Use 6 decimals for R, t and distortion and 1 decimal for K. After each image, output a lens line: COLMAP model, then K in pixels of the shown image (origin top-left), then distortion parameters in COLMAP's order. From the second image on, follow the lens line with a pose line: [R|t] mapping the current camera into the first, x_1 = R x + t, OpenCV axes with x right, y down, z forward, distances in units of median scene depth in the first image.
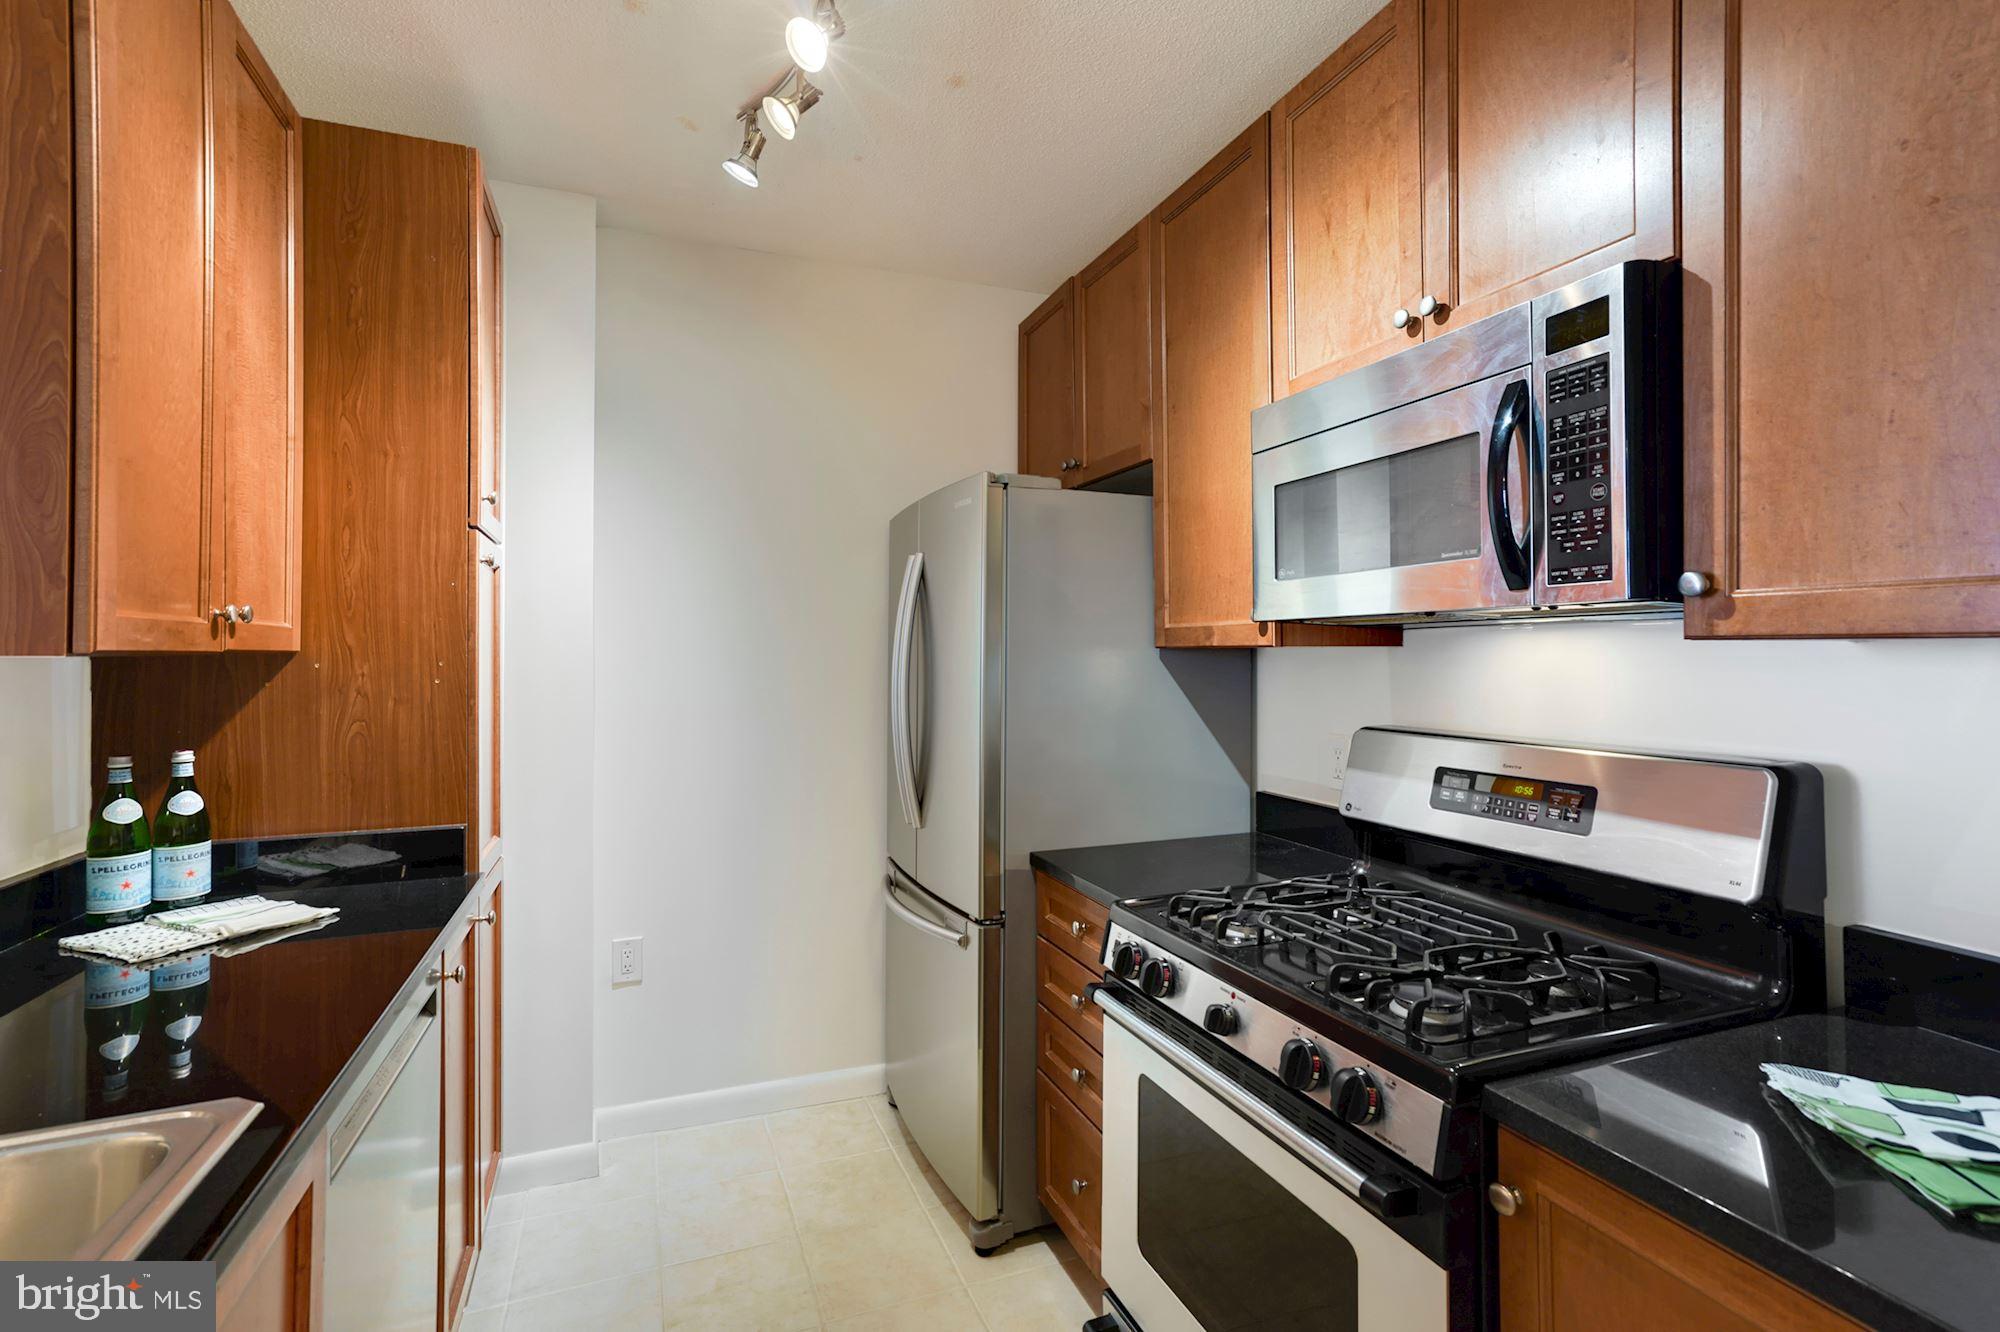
lens RADIAL K [[932.4, 0, 998.9], [0, 932.4, 641.3], [0, 0, 1]] dist [-0.024967, 0.017945]
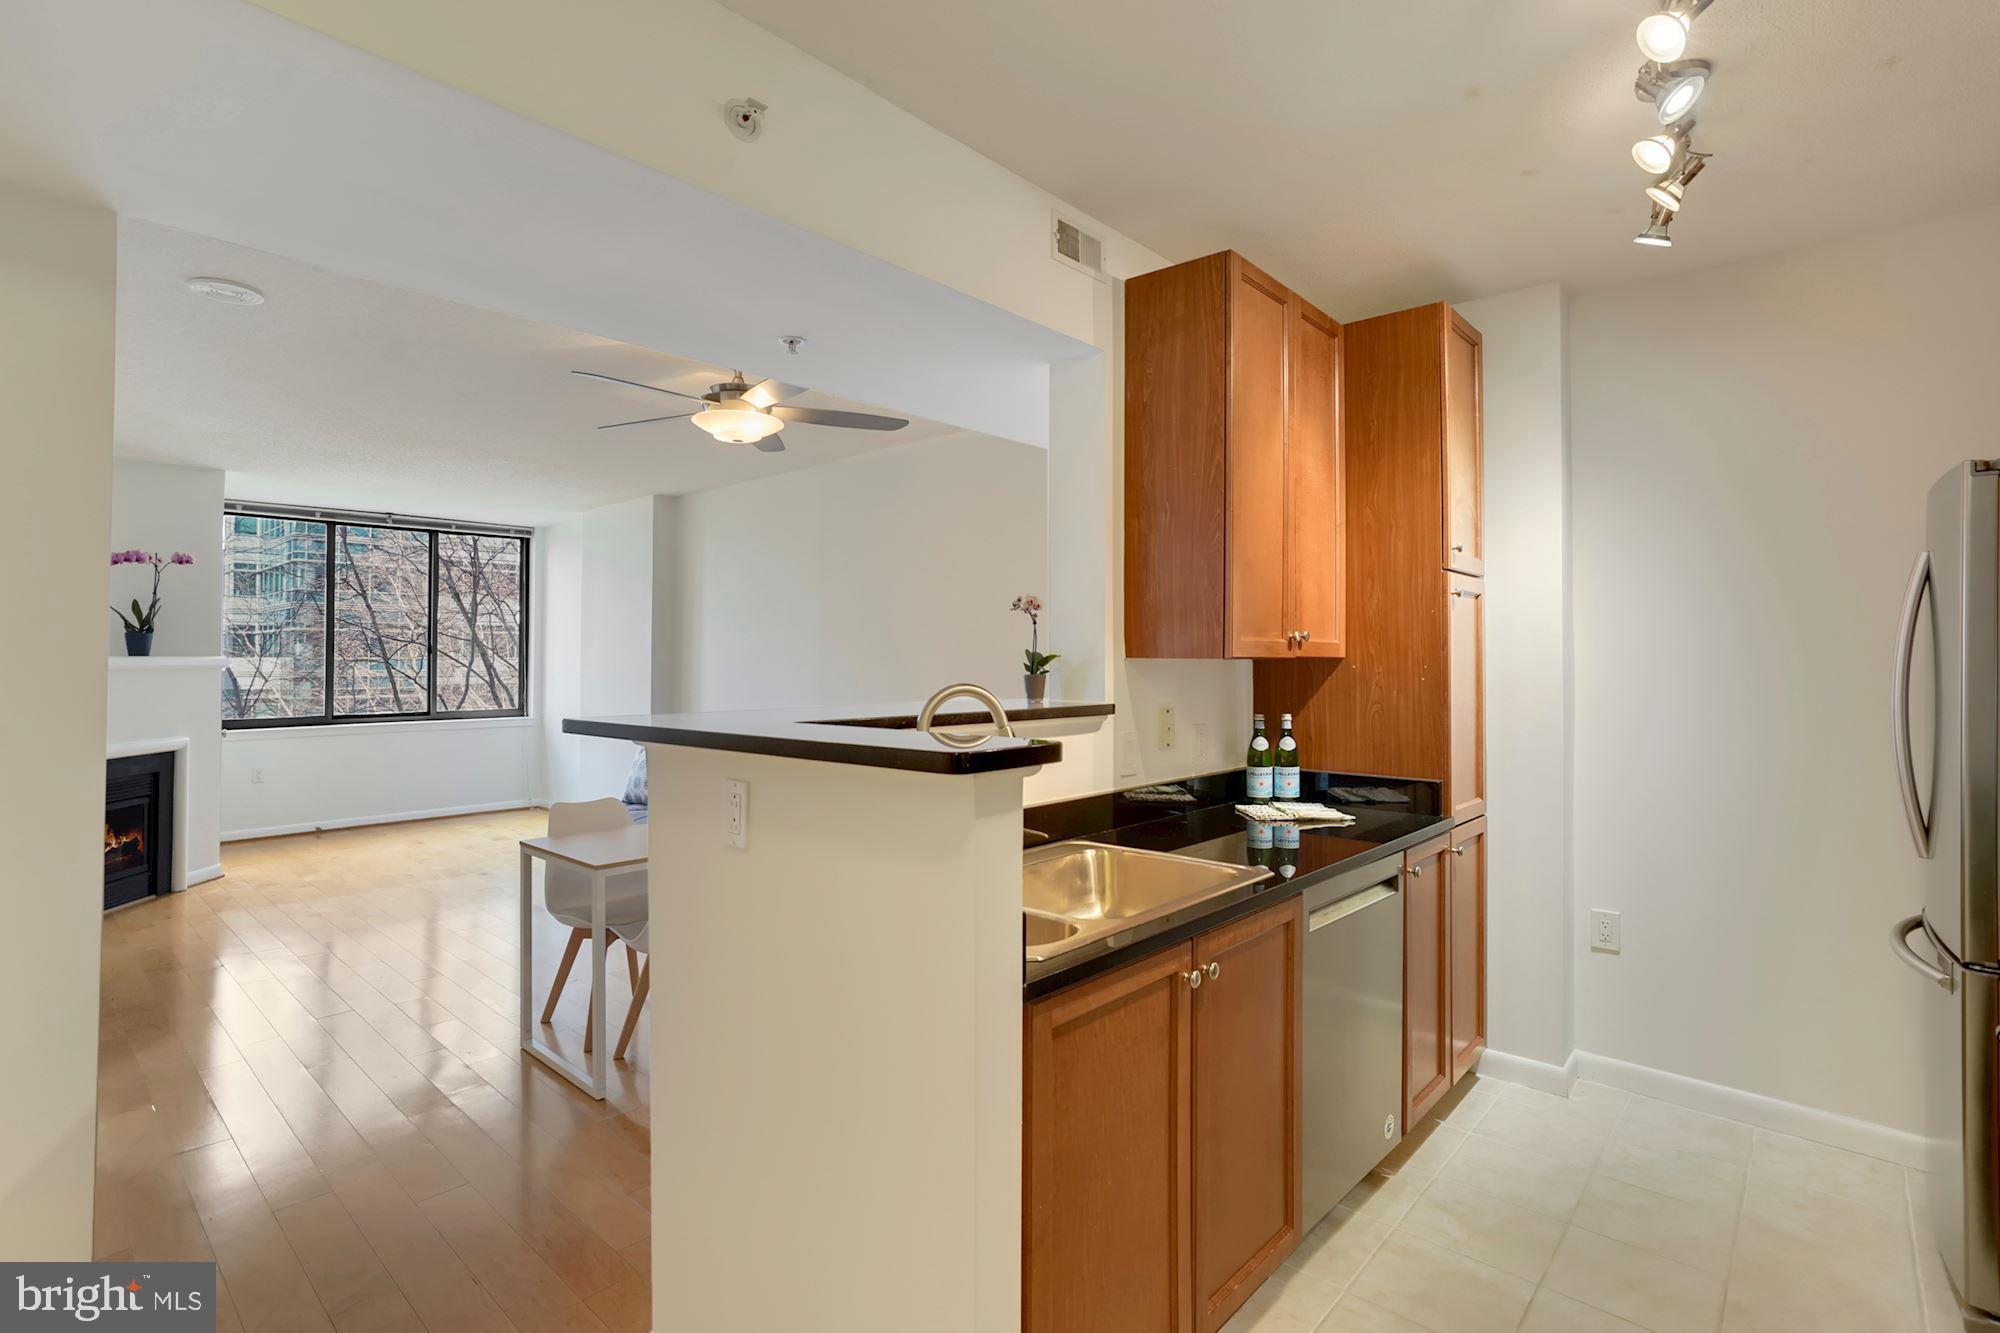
lens RADIAL K [[952.4, 0, 994.0], [0, 952.4, 634.6], [0, 0, 1]] dist [-0.025227, 0.007897]
pose [[0.447461, -0.014541, -0.894185, 0.463616], [0.003939, 0.999890, -0.014288, -0.008076], [0.894295, 0.002871, 0.447469, -0.291846]]
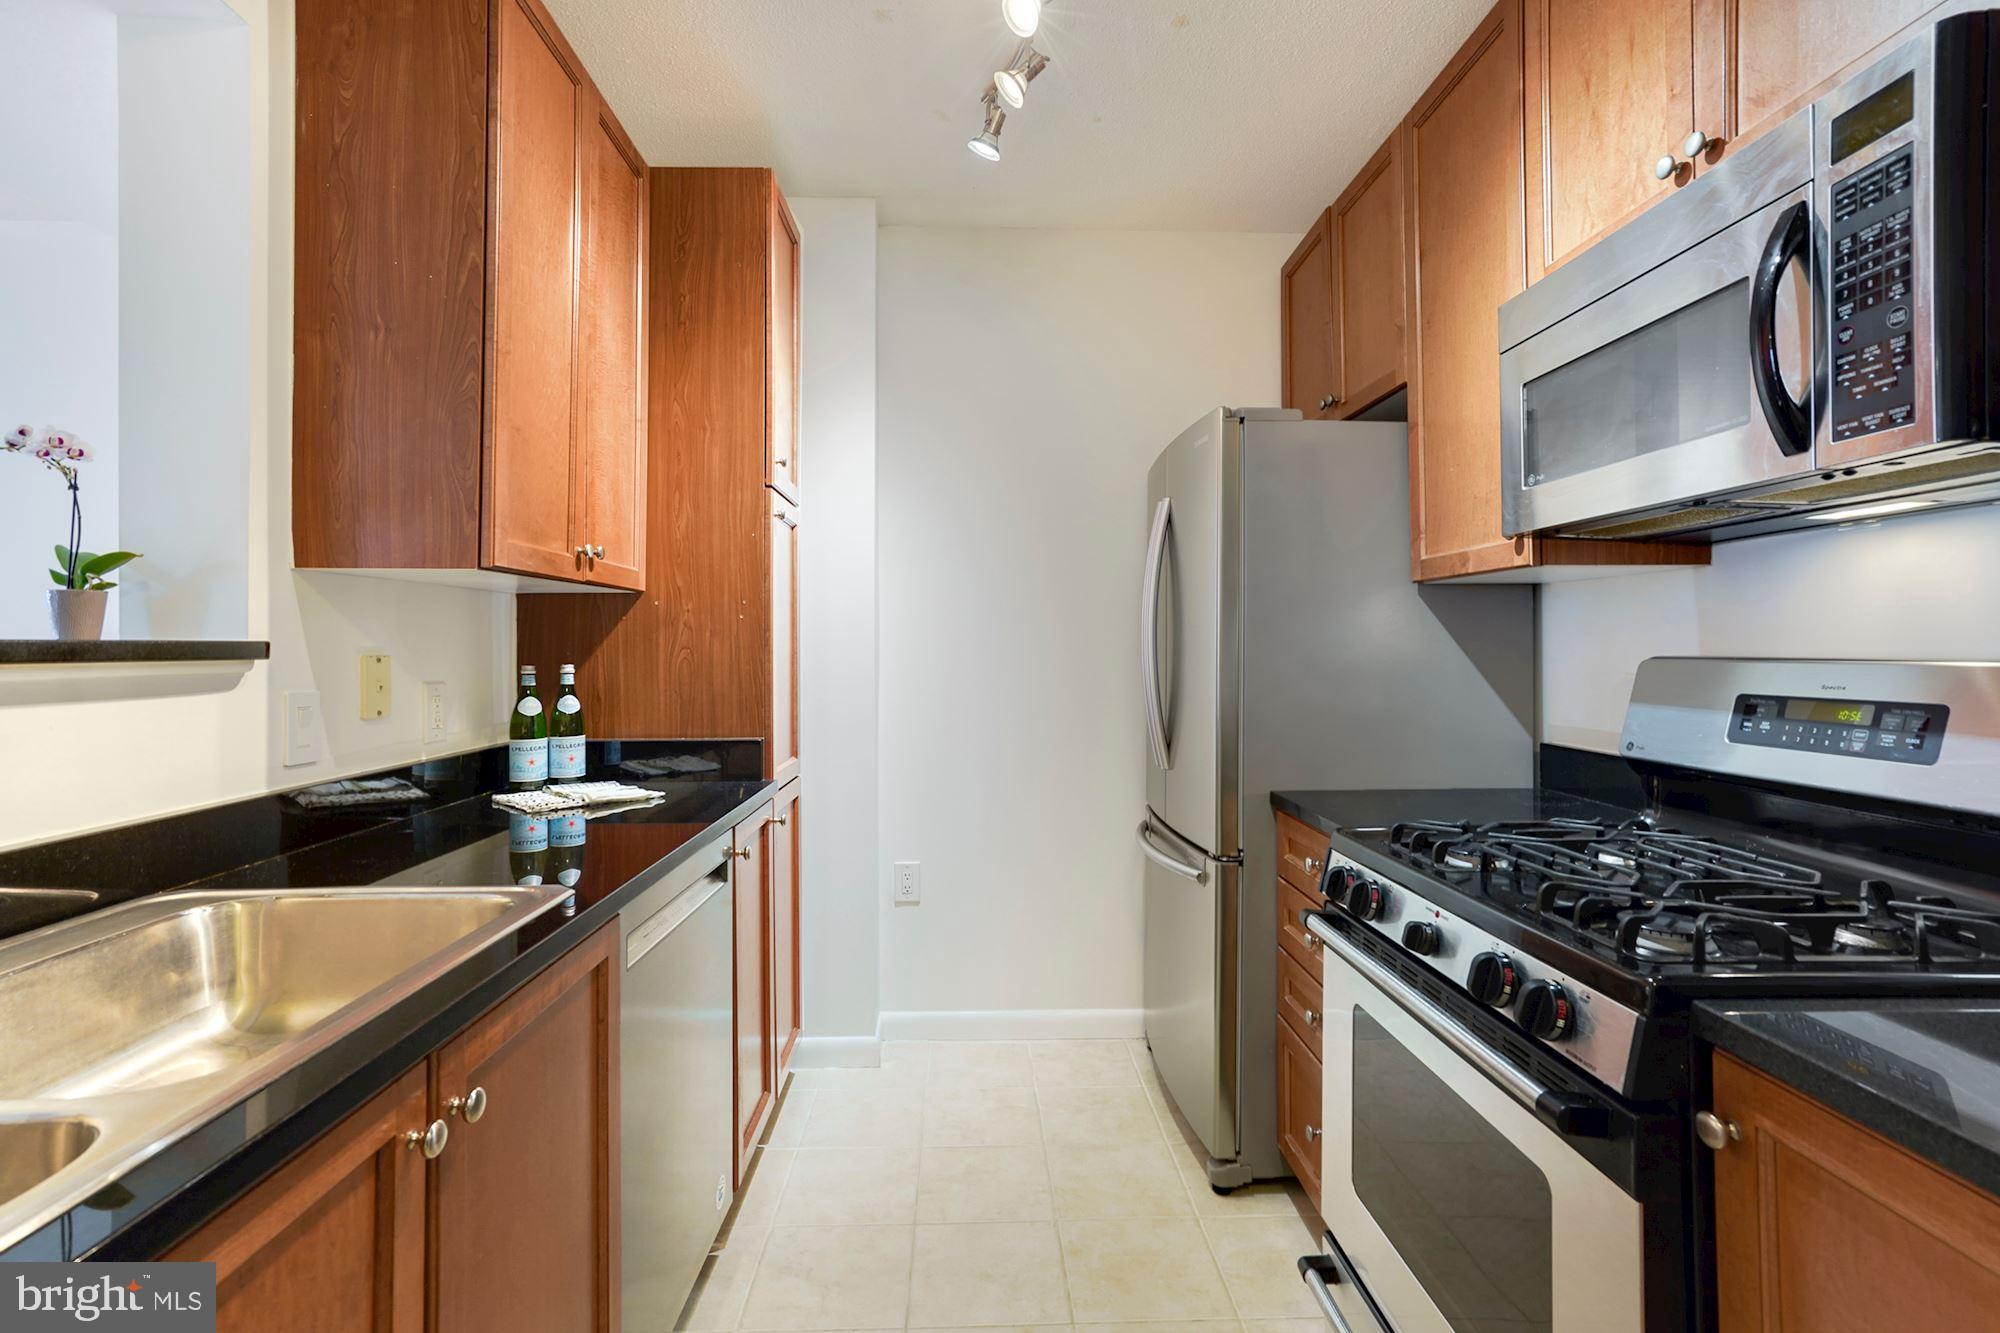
lens RADIAL K [[932.4, 0, 994.1], [0, 932.4, 630.2], [0, 0, 1]] dist [-0.024967, 0.017945]
pose [[0.941662, -0.006214, -0.336503, 0.113914], [0.004934, 0.999977, -0.004659, 0.075325], [0.336525, 0.002727, 0.941671, -0.023212]]
